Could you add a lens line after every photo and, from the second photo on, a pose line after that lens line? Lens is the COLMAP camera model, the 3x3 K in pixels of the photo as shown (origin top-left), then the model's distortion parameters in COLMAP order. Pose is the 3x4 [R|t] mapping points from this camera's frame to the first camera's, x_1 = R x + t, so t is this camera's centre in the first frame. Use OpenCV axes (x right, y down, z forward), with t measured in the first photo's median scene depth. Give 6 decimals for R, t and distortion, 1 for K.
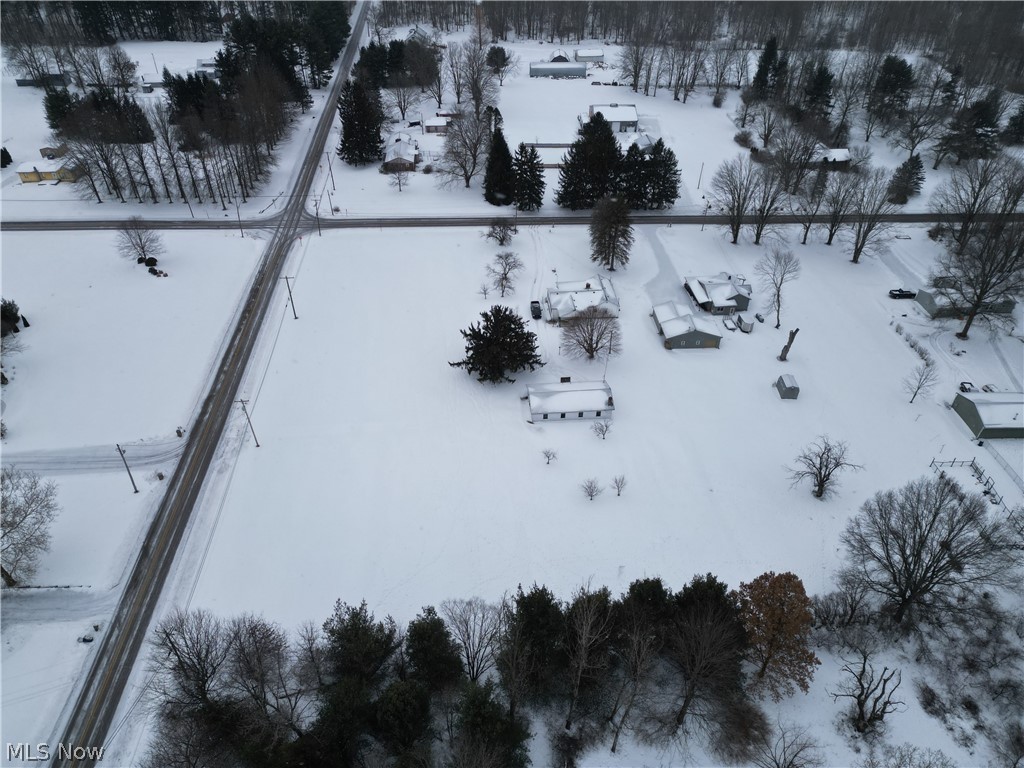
lens RADIAL K [[713.1, 0, 509.7], [0, 713.1, 386.0], [0, 0, 1]] dist [0.068467, -0.051938]
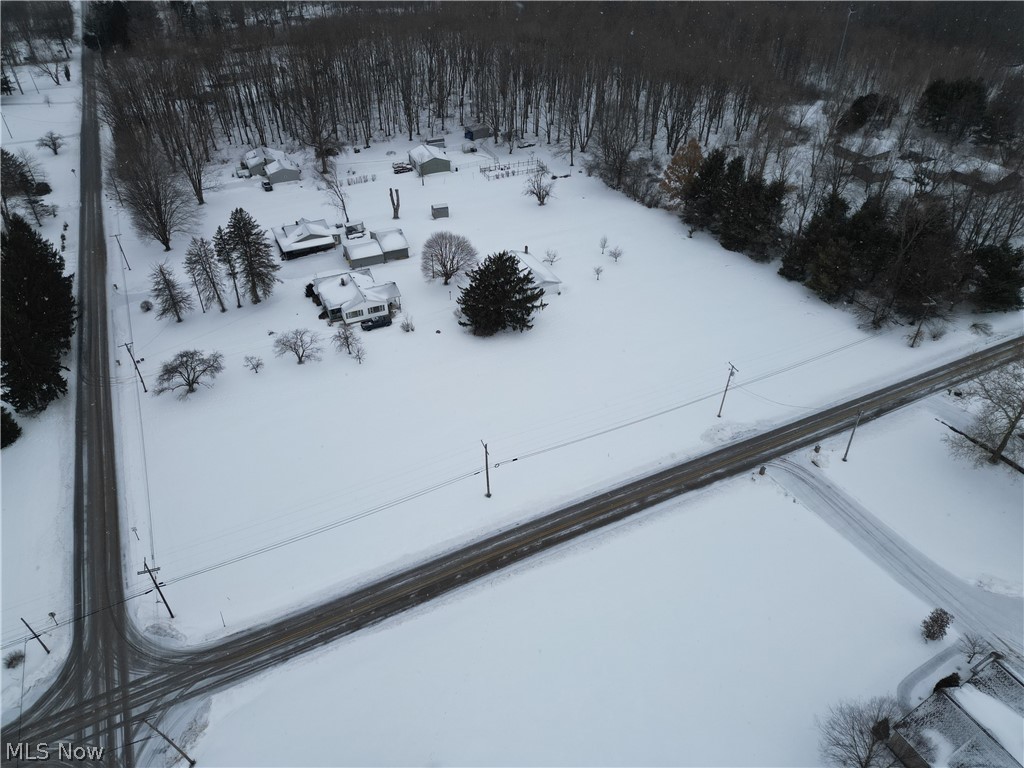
lens RADIAL K [[713.1, 0, 509.7], [0, 713.1, 386.0], [0, 0, 1]] dist [0.068467, -0.051938]
pose [[-0.355531, -0.572020, 0.739182, -0.729136], [0.577172, 0.487687, 0.655007, -0.560841], [-0.735167, 0.659510, 0.156766, 0.808169]]
